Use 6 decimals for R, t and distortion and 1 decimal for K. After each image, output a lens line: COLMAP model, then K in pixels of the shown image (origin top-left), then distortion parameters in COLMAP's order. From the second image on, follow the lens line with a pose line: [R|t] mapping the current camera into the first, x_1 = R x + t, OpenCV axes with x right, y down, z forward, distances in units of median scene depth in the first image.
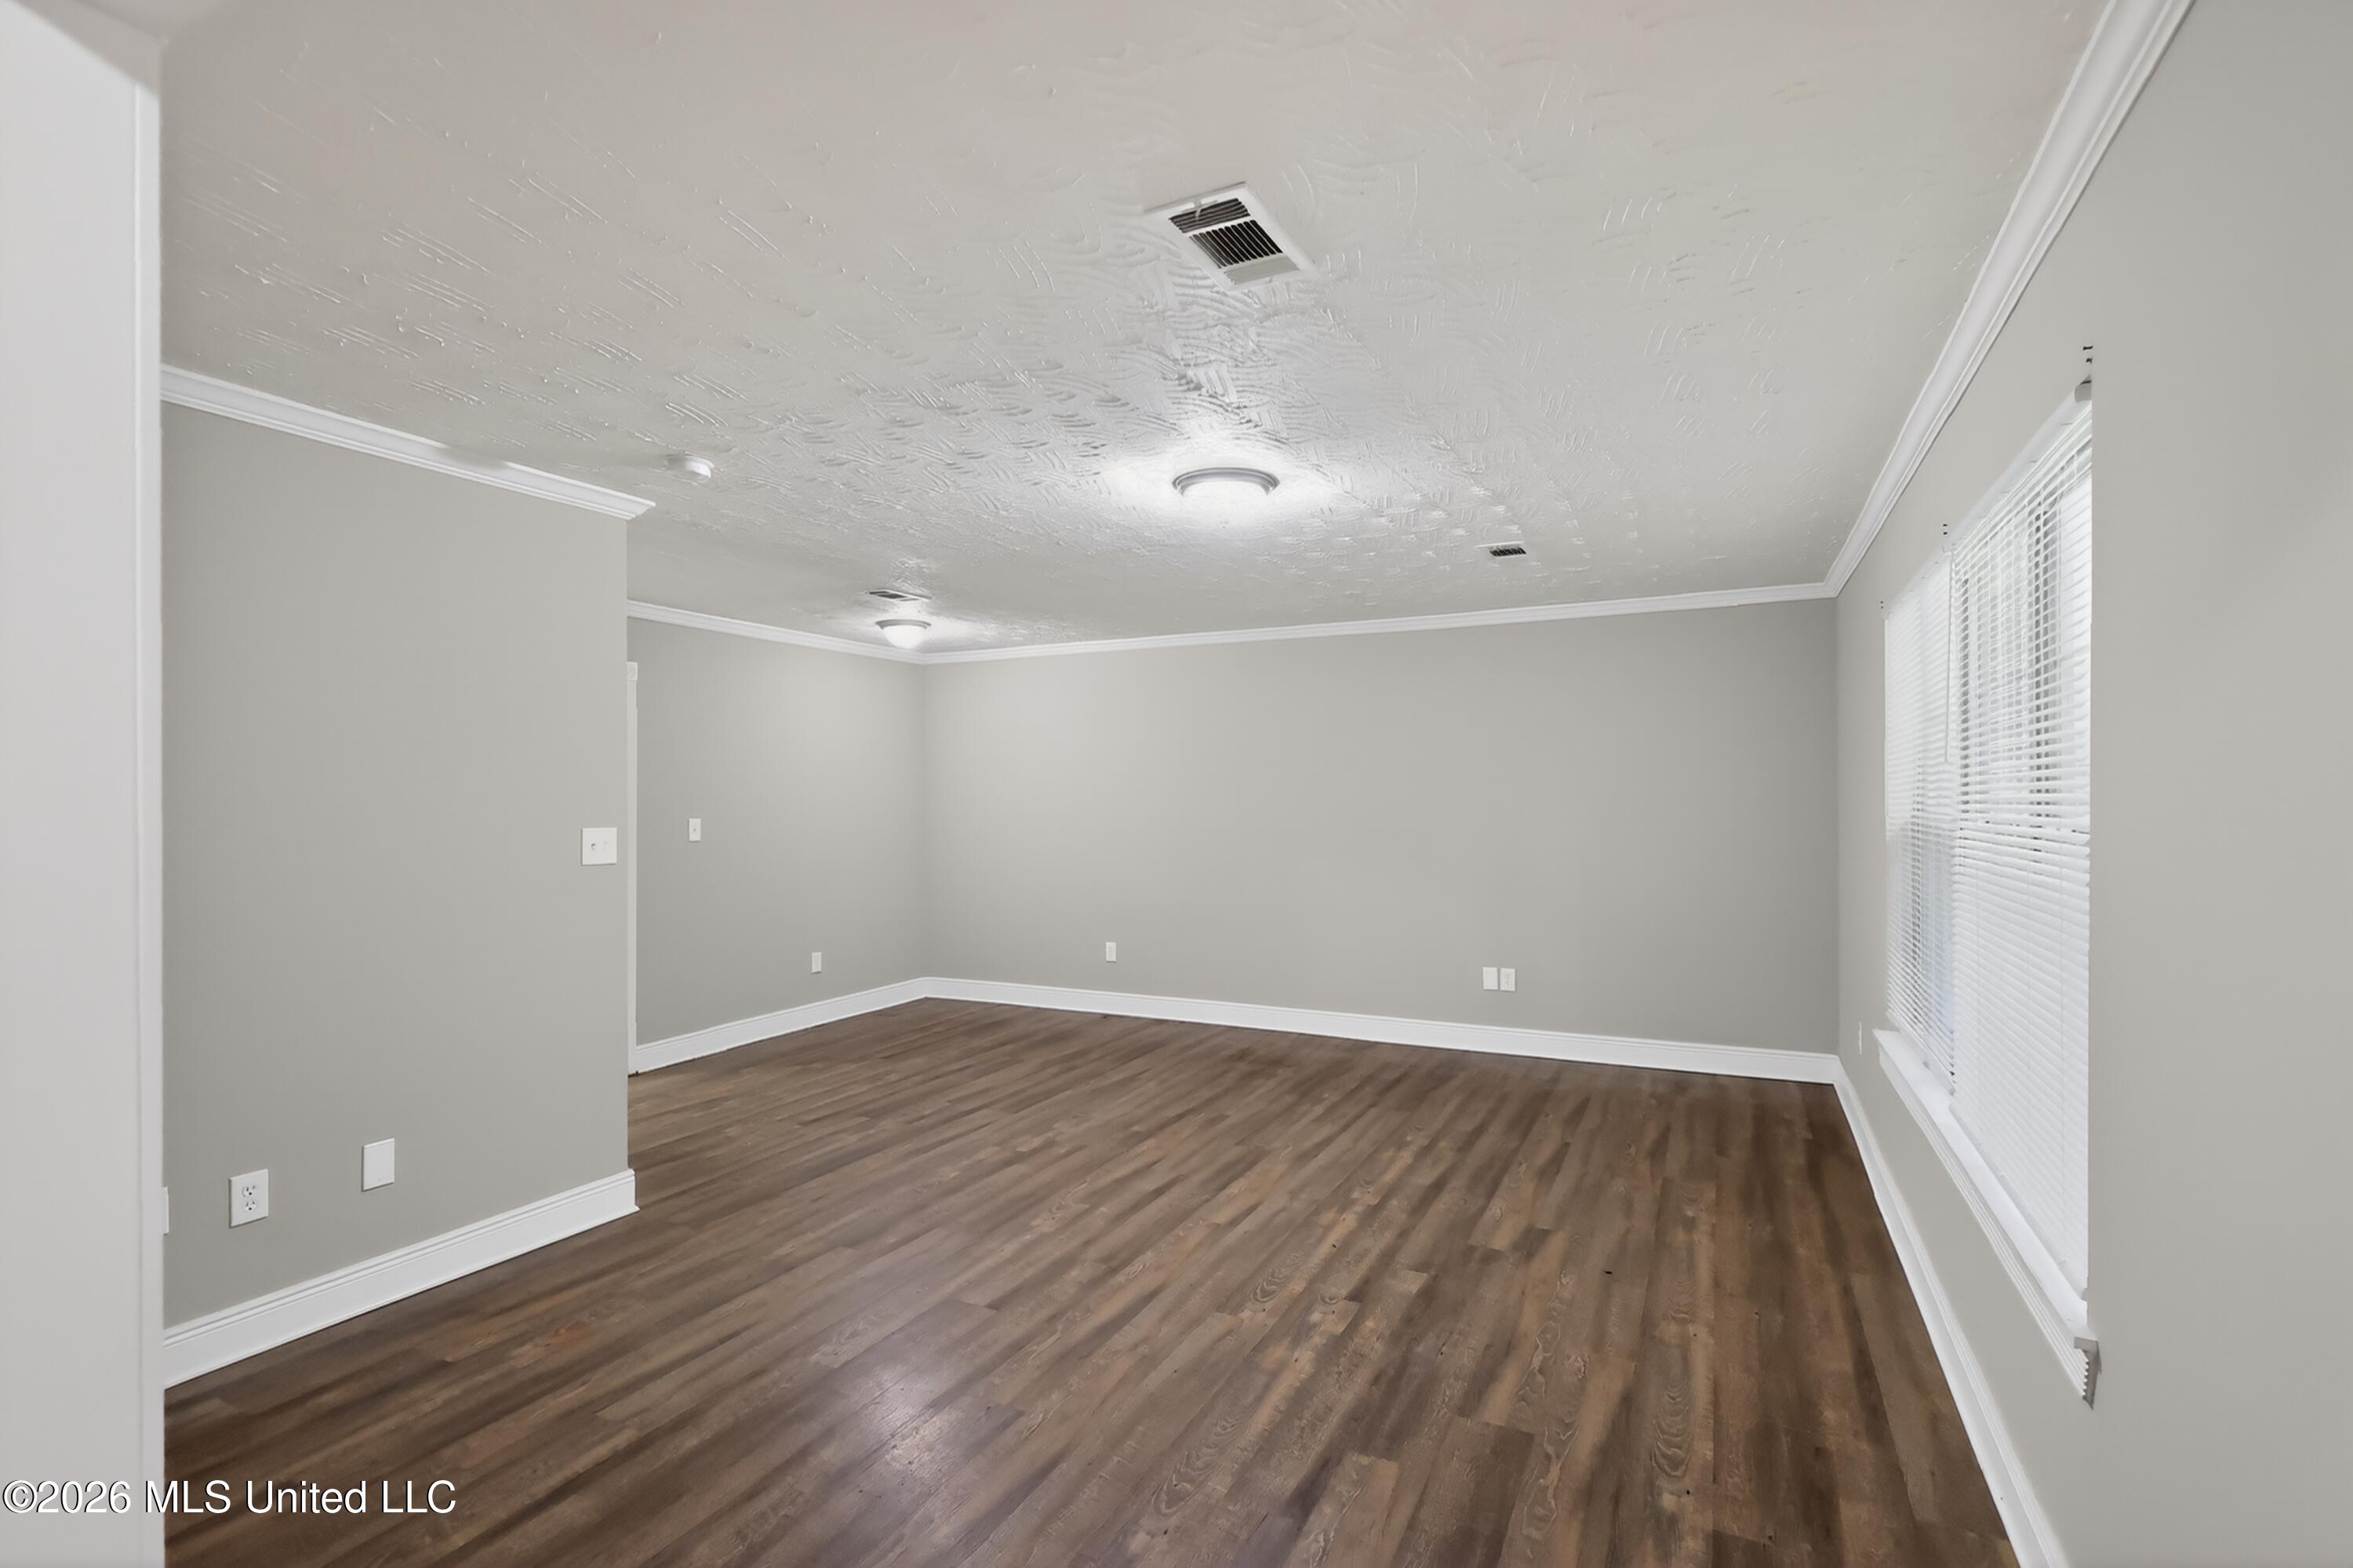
lens RADIAL K [[1097.8, 0, 1176.5], [0, 1097.8, 784.0], [0, 0, 1]] dist [0.002859, 0.000458]
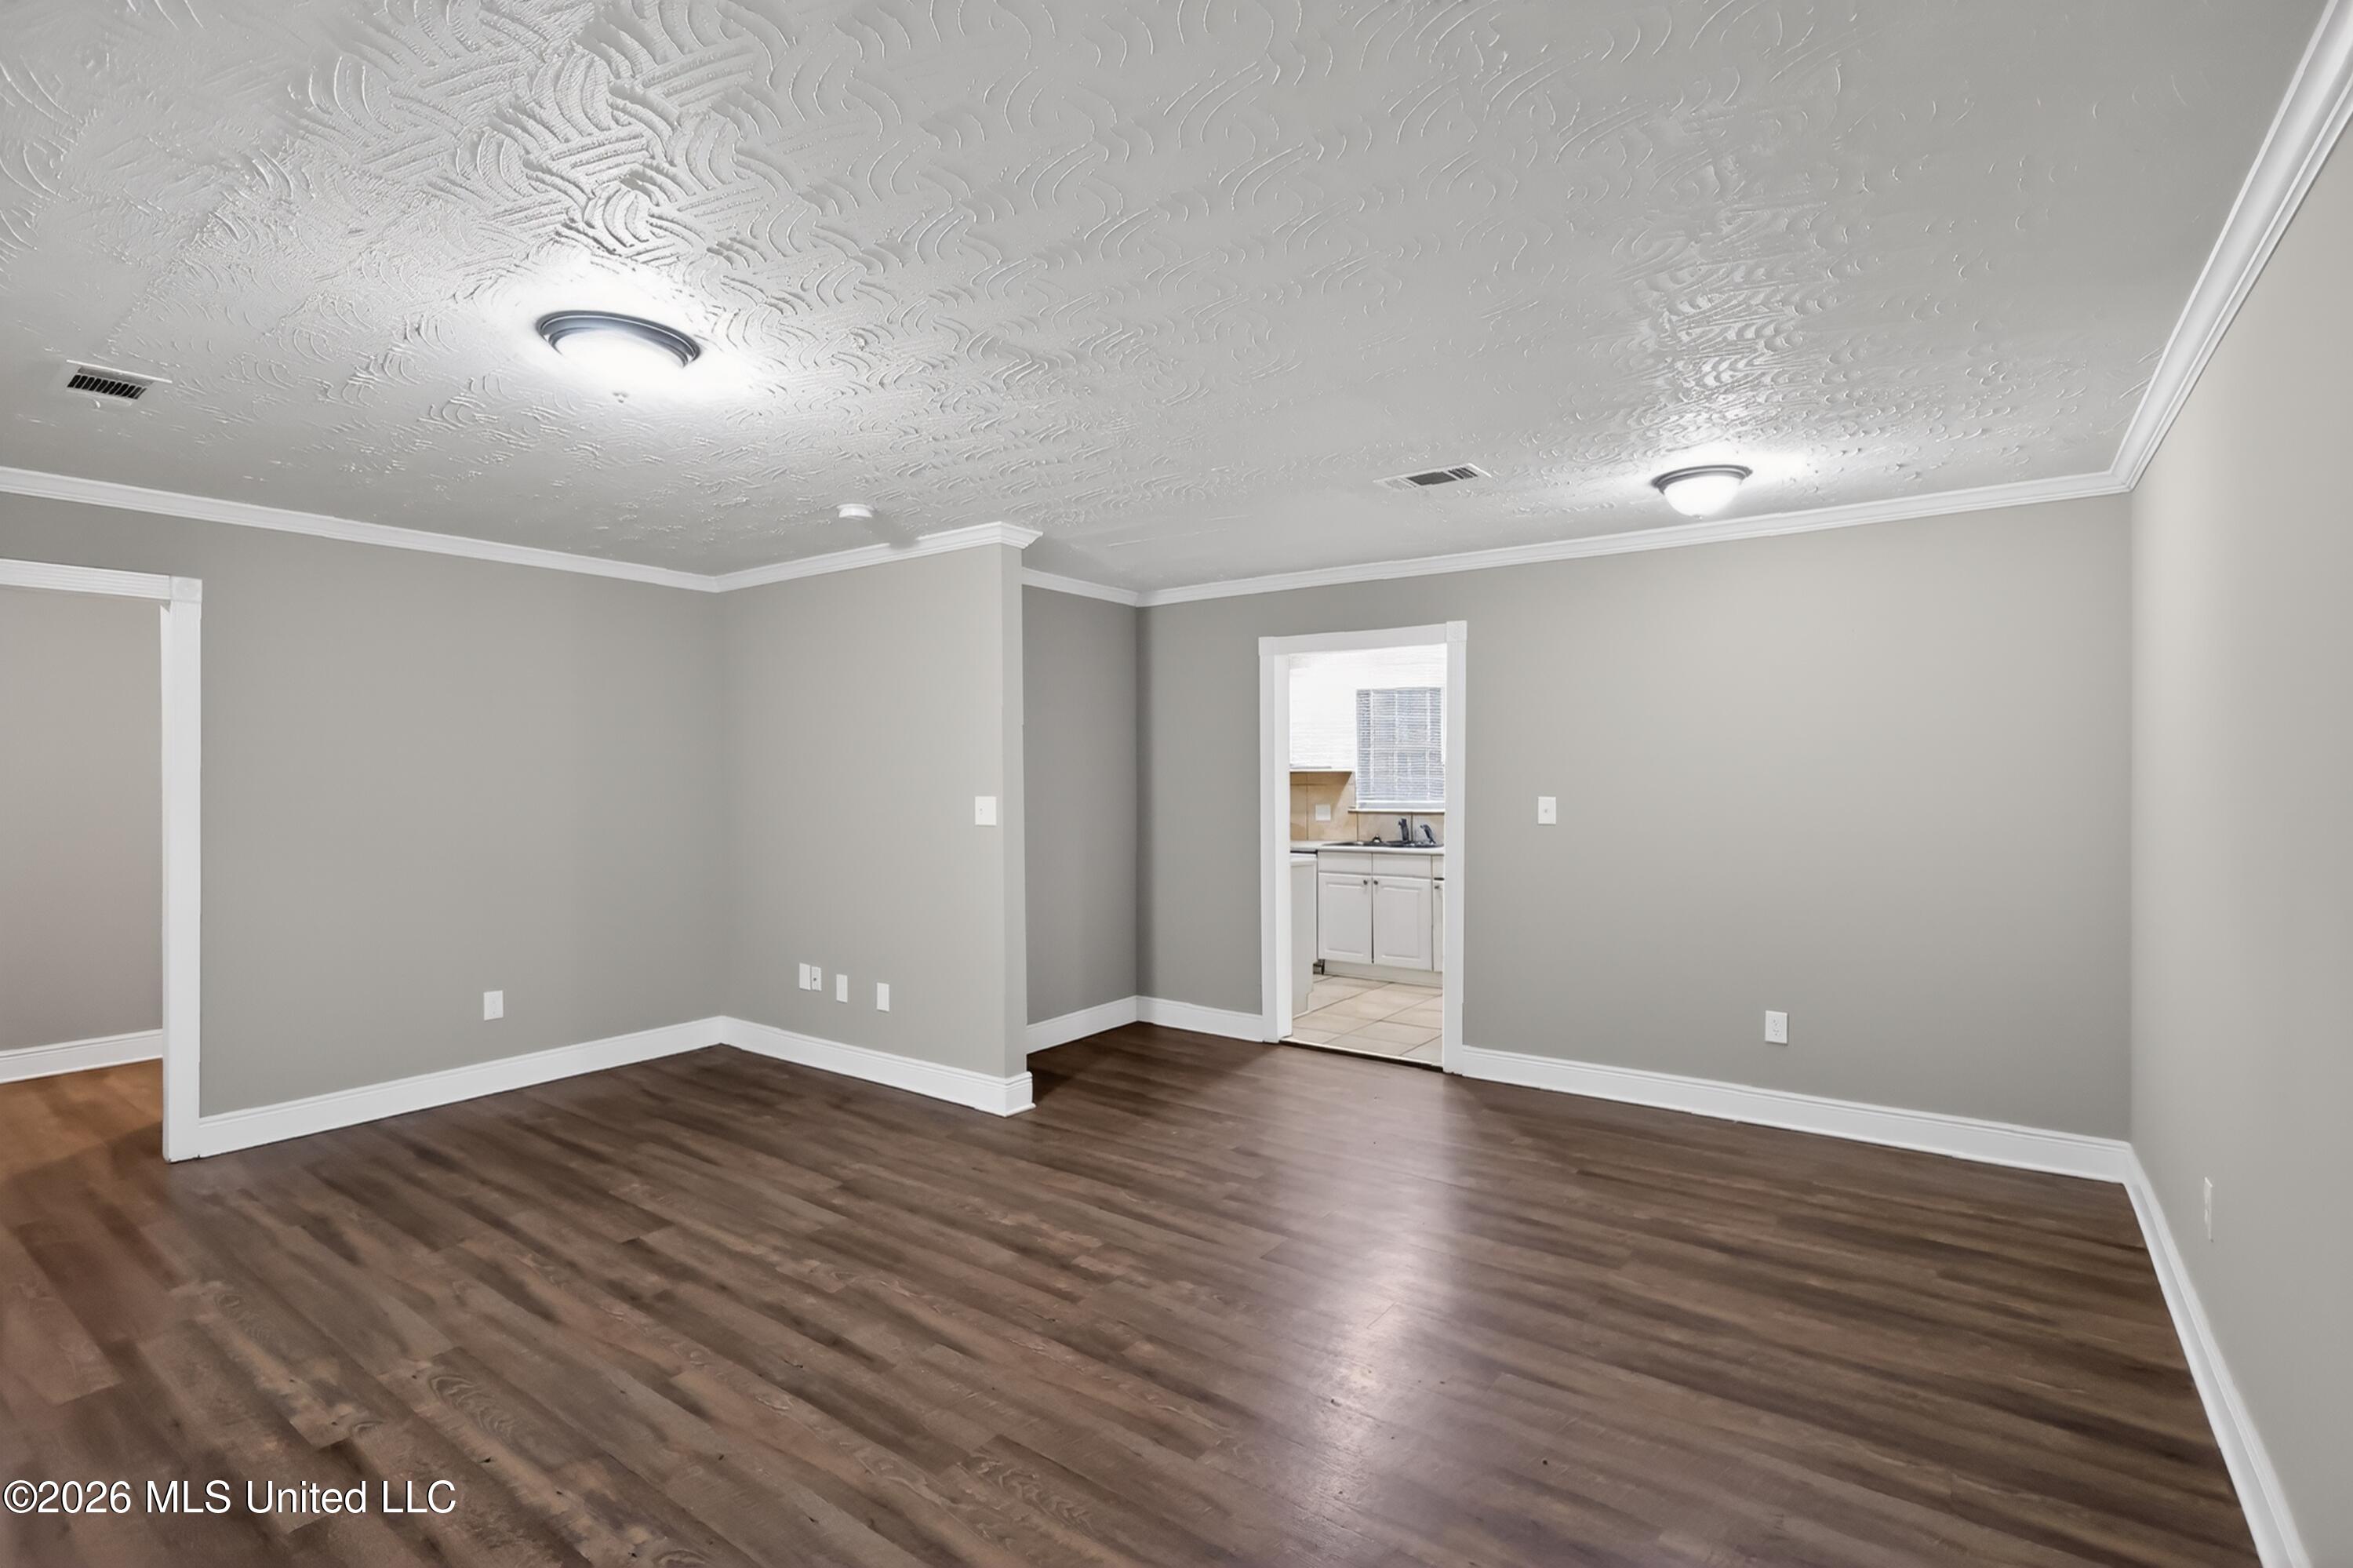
lens RADIAL K [[1097.8, 0, 1176.5], [0, 1097.8, 784.0], [0, 0, 1]] dist [0.002859, 0.000458]
pose [[-0.169615, 0.015557, -0.985388, 0.686001], [0.015717, 0.999791, 0.013079, 0.012208], [0.985385, -0.013269, -0.169825, 1.458204]]
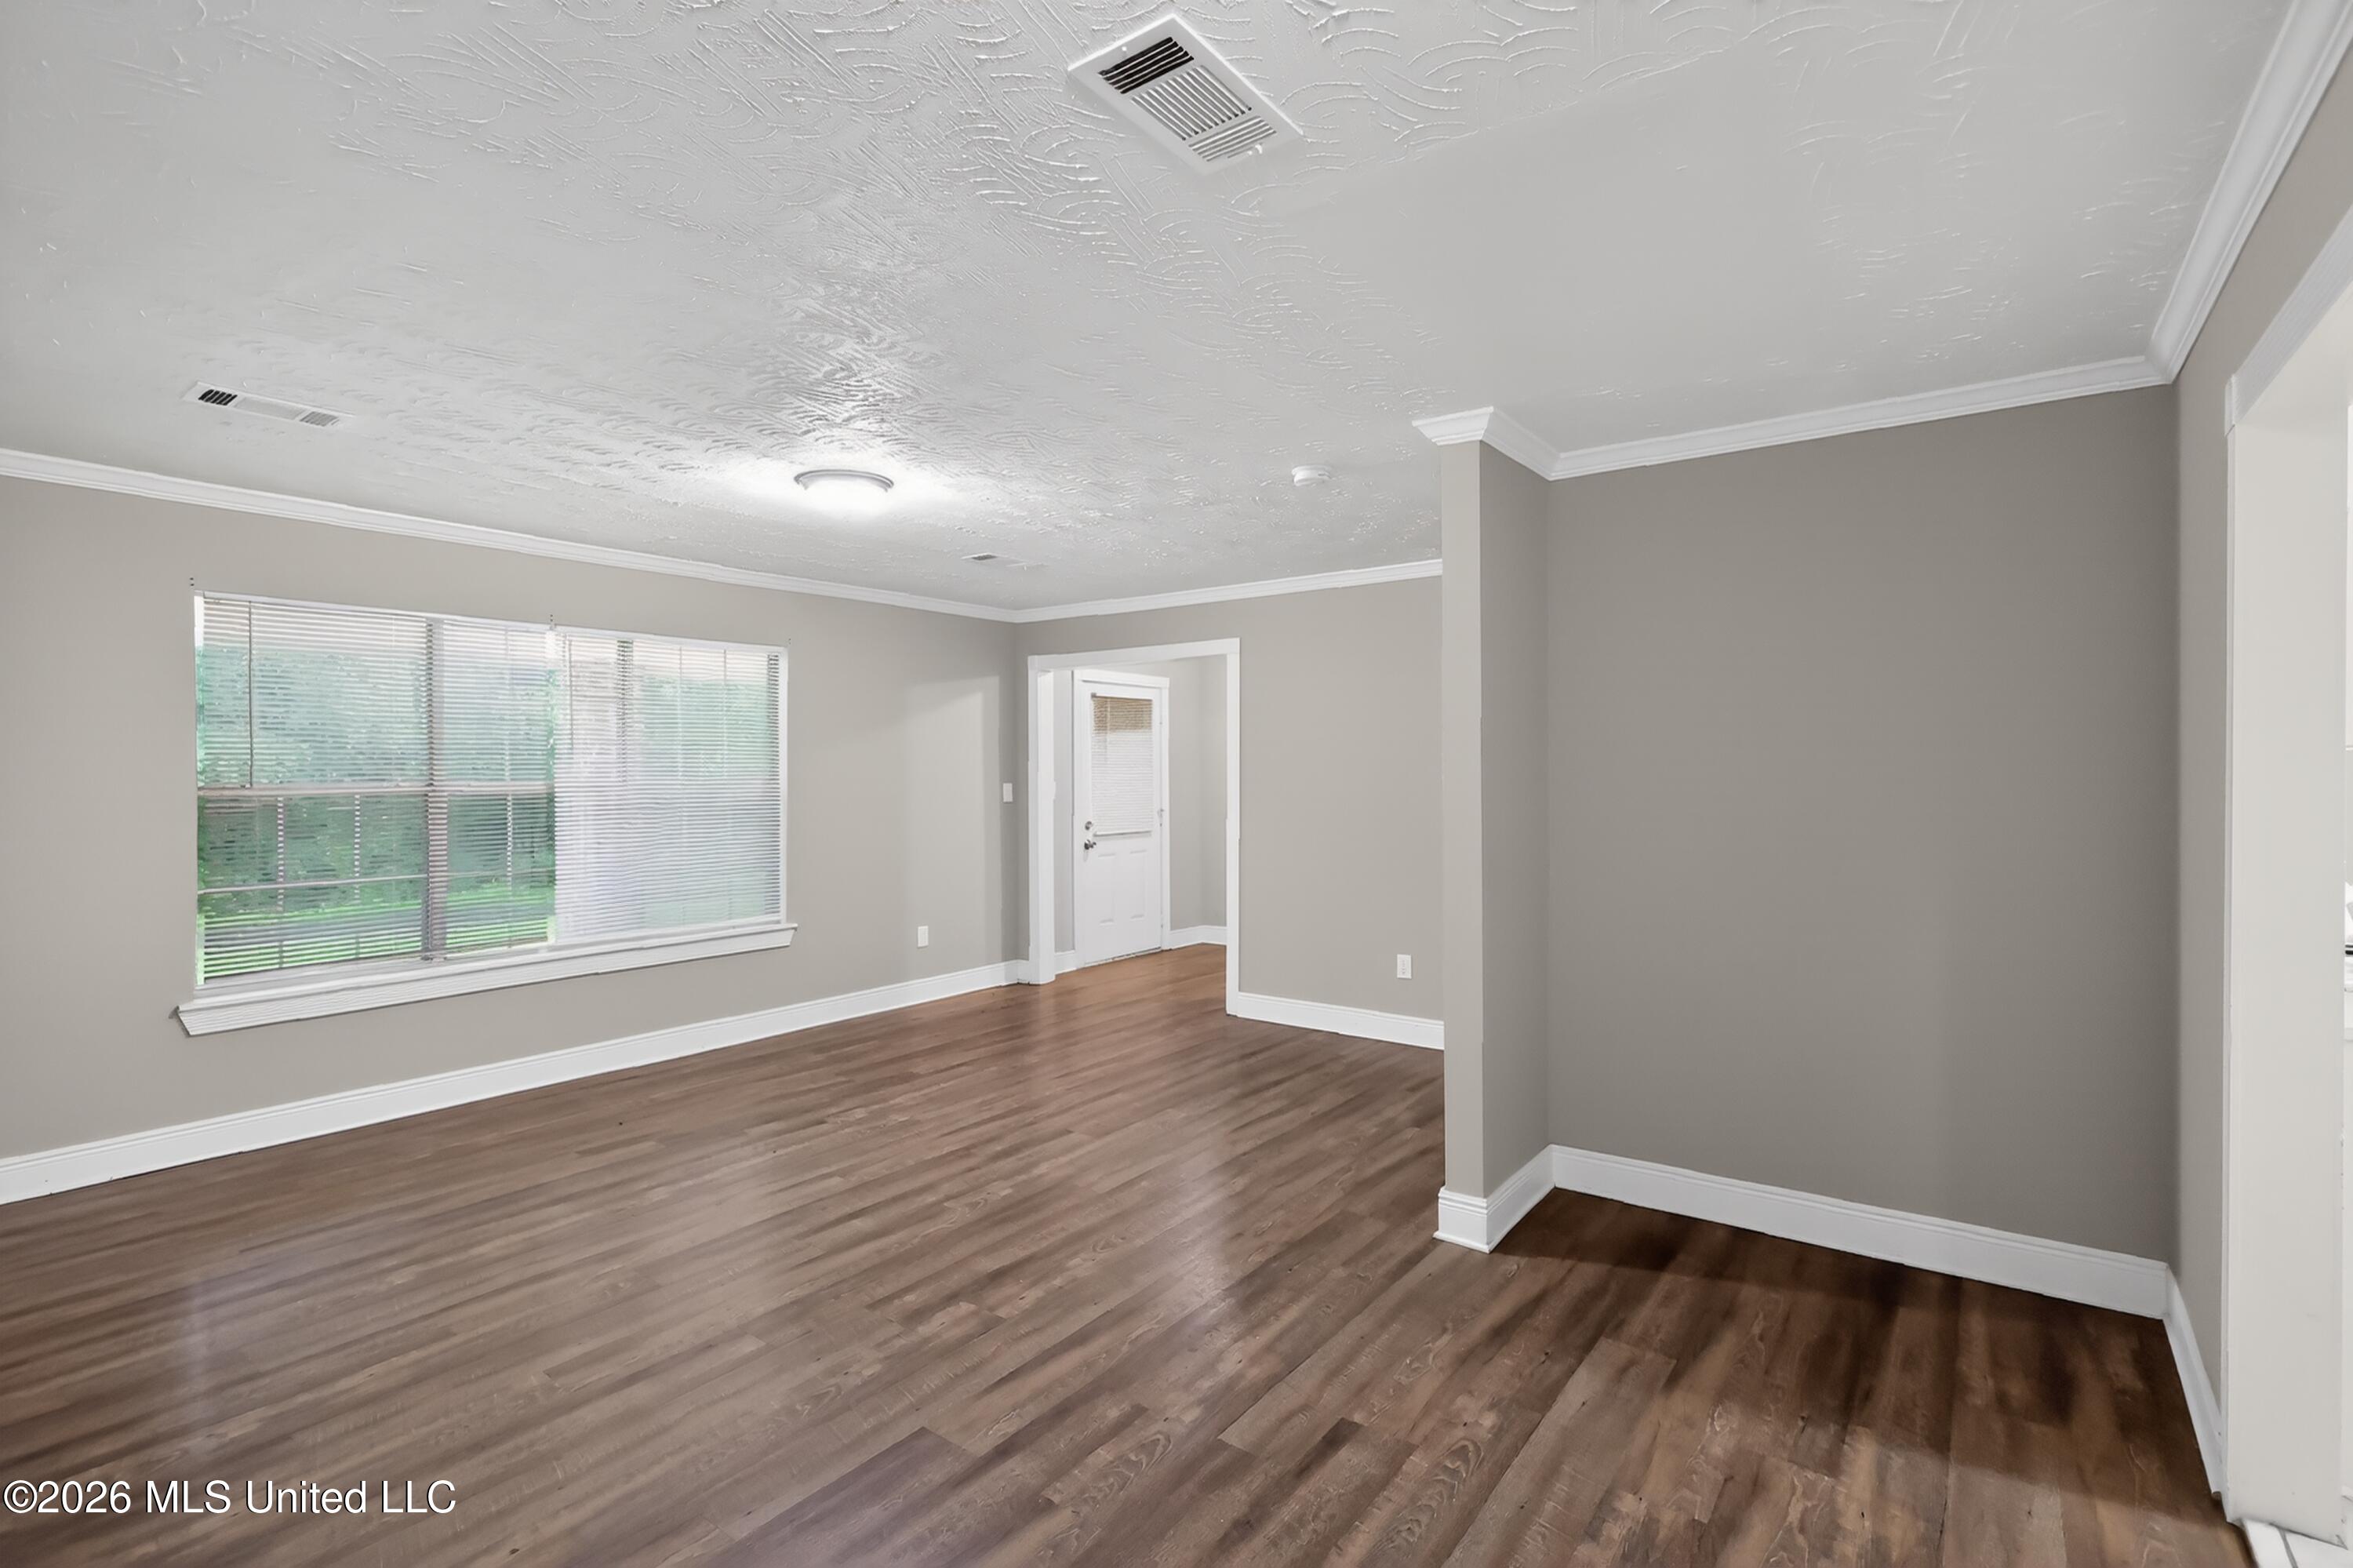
lens RADIAL K [[1097.8, 0, 1176.5], [0, 1097.8, 784.0], [0, 0, 1]] dist [0.002859, 0.000458]
pose [[-0.984115, 0.004513, 0.177476, -0.465981], [0.004607, 0.999989, 0.000117, 0.029067], [-0.177474, 0.000933, -0.984125, 1.983766]]
